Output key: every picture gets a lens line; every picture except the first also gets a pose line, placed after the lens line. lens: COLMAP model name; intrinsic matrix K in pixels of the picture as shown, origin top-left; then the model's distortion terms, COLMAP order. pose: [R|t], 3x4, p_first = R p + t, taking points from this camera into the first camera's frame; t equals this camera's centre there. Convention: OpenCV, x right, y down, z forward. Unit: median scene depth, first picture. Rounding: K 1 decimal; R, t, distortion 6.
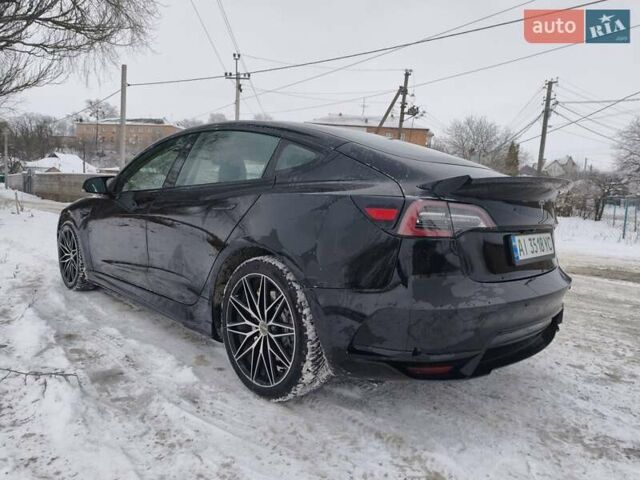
lens RADIAL K [[426.0, 0, 320.5], [0, 426.0, 243.2], [0, 0, 1]] dist [0.036833, -0.026029]
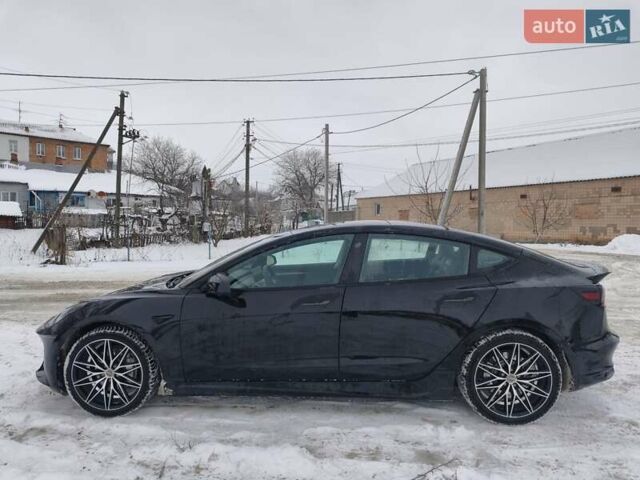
lens RADIAL K [[426.0, 0, 320.5], [0, 426.0, 243.2], [0, 0, 1]] dist [0.036833, -0.026029]
pose [[0.742624, -0.074772, 0.665522, -0.128535], [0.098961, 0.995090, 0.001373, -0.027504], [-0.662357, 0.064841, 0.746377, 0.023254]]
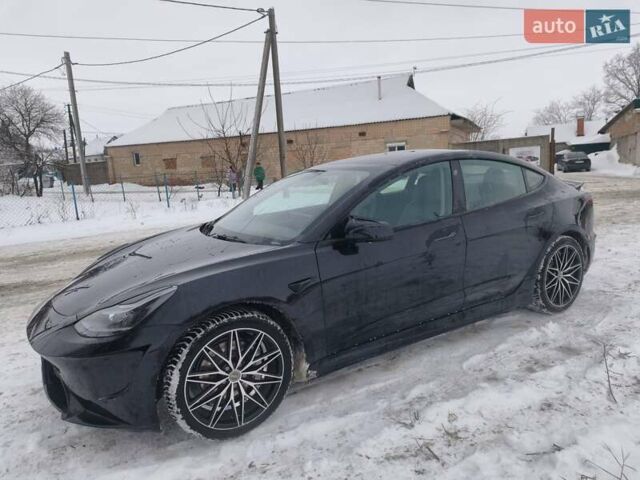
lens RADIAL K [[426.0, 0, 320.5], [0, 426.0, 243.2], [0, 0, 1]] dist [0.036833, -0.026029]
pose [[0.240647, -0.228910, 0.943233, -0.165821], [0.161217, 0.967720, 0.193721, -0.036086], [-0.957130, 0.105447, 0.269783, 0.117927]]
